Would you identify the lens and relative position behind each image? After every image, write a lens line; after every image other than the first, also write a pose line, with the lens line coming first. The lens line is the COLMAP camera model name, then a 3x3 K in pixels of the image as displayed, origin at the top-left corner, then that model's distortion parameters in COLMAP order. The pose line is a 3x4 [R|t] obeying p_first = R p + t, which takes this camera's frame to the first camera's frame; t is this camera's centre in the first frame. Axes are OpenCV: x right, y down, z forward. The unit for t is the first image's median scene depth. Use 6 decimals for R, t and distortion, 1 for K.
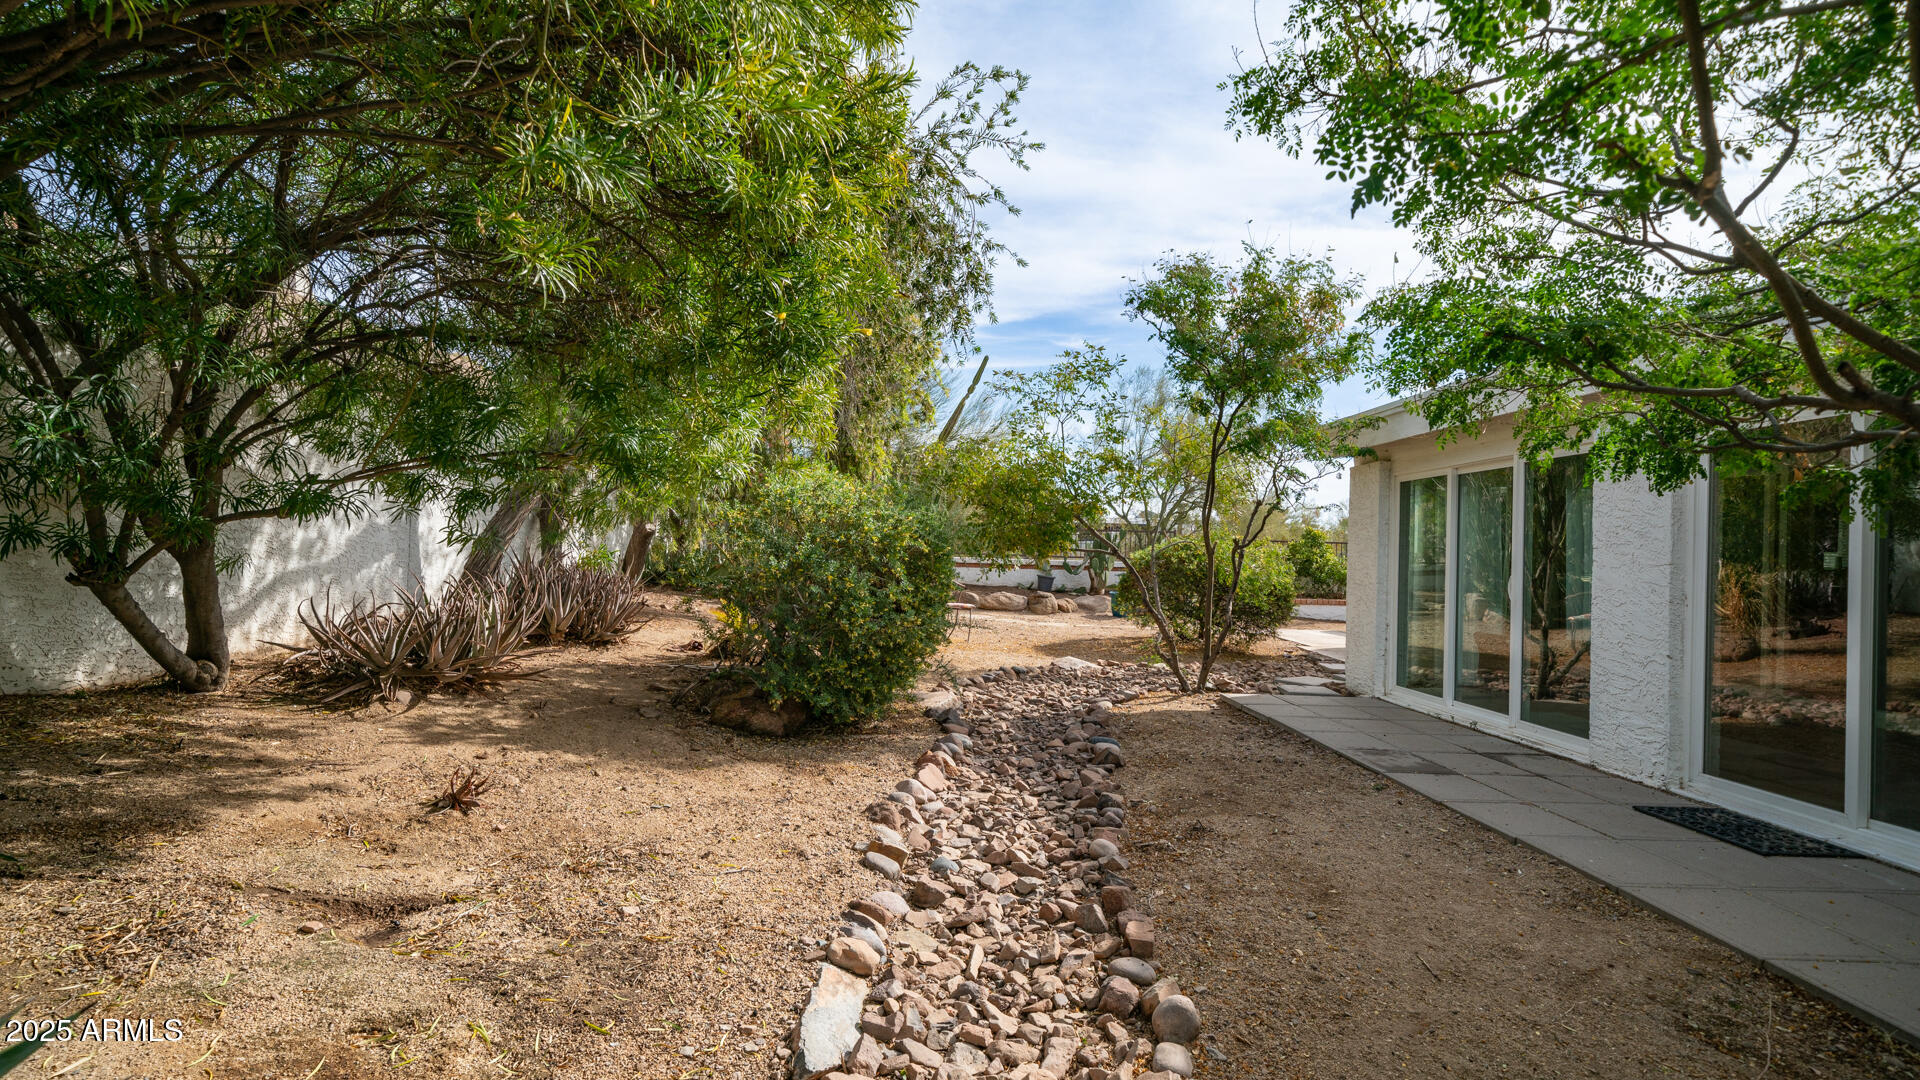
lens RADIAL K [[962.8, 0, 959.2], [0, 962.8, 550.9], [0, 0, 1]] dist [0.002075, 0.000666]
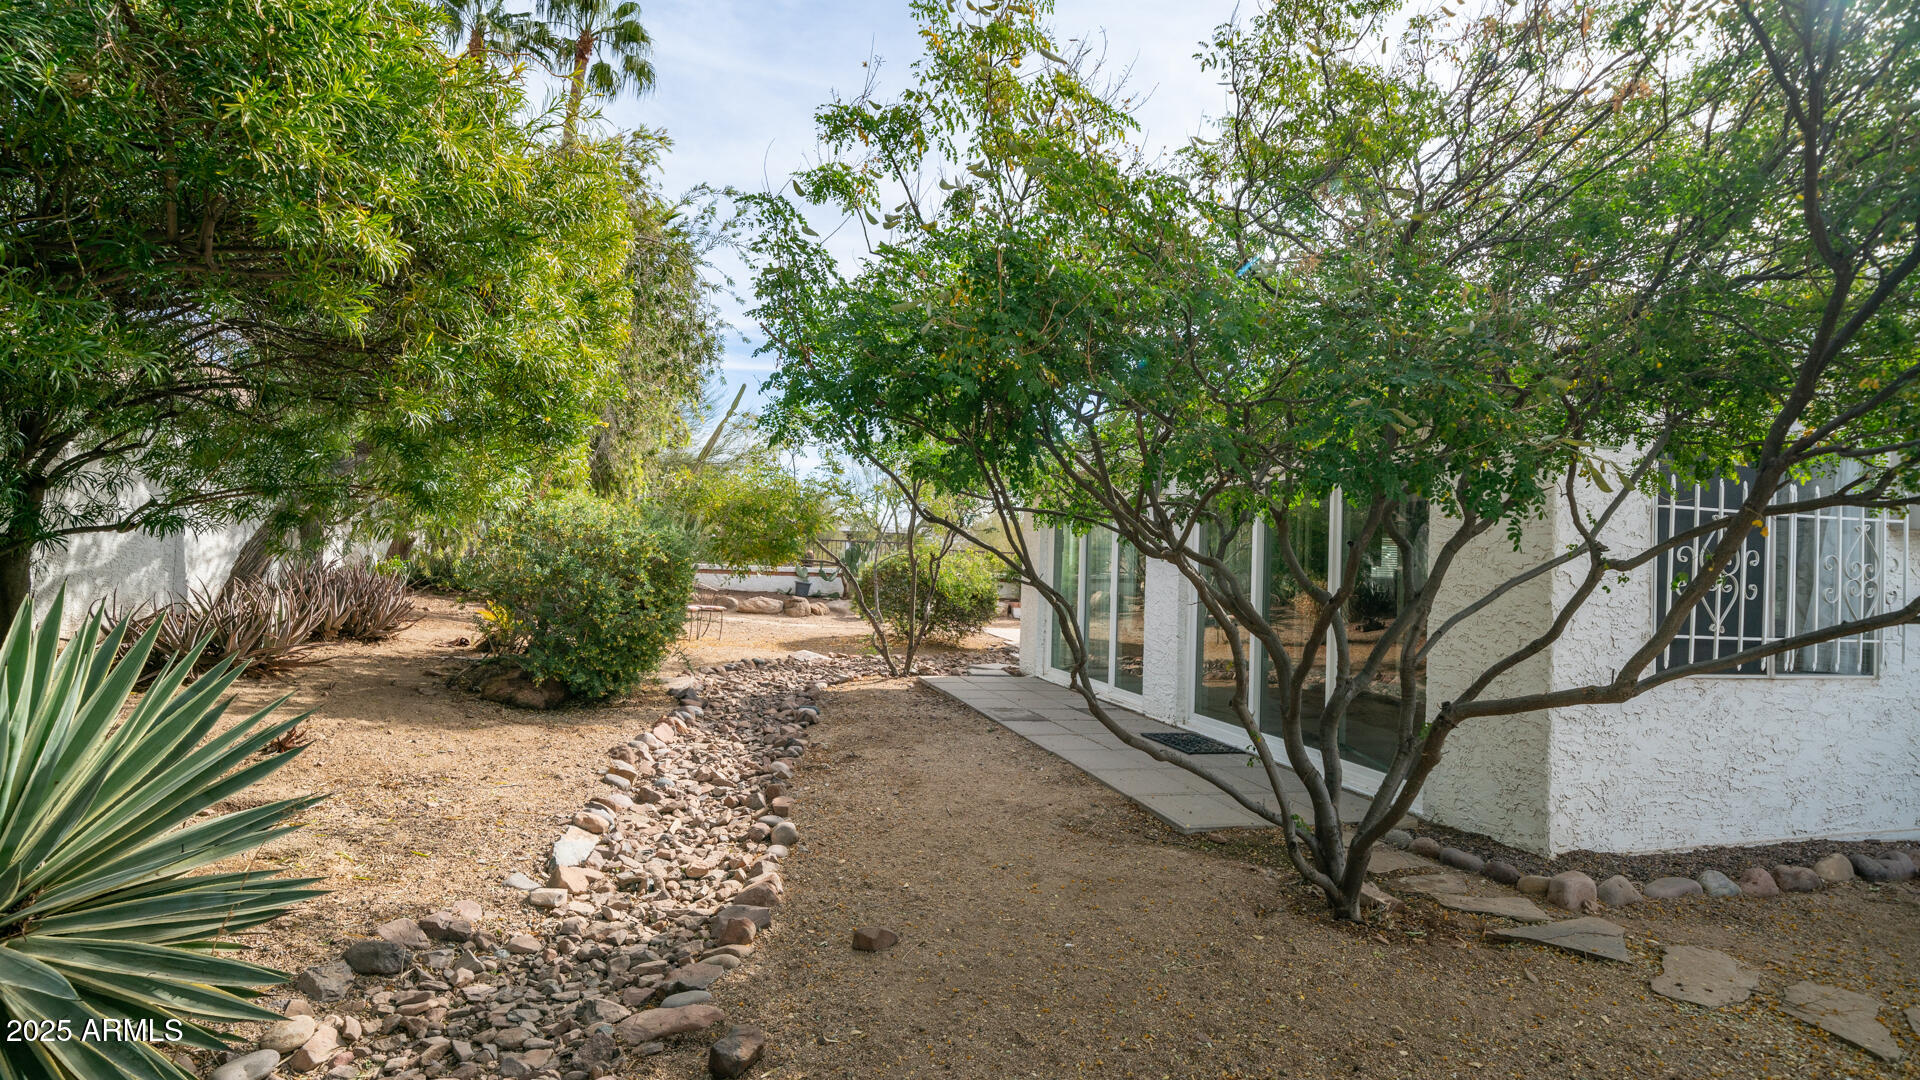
lens RADIAL K [[962.8, 0, 959.2], [0, 962.8, 550.9], [0, 0, 1]] dist [0.002075, 0.000666]
pose [[0.974859, 0.010895, 0.222555, 0.061871], [-0.009235, 0.999921, -0.008498, -0.006662], [-0.222630, 0.006230, 0.974883, -0.340491]]
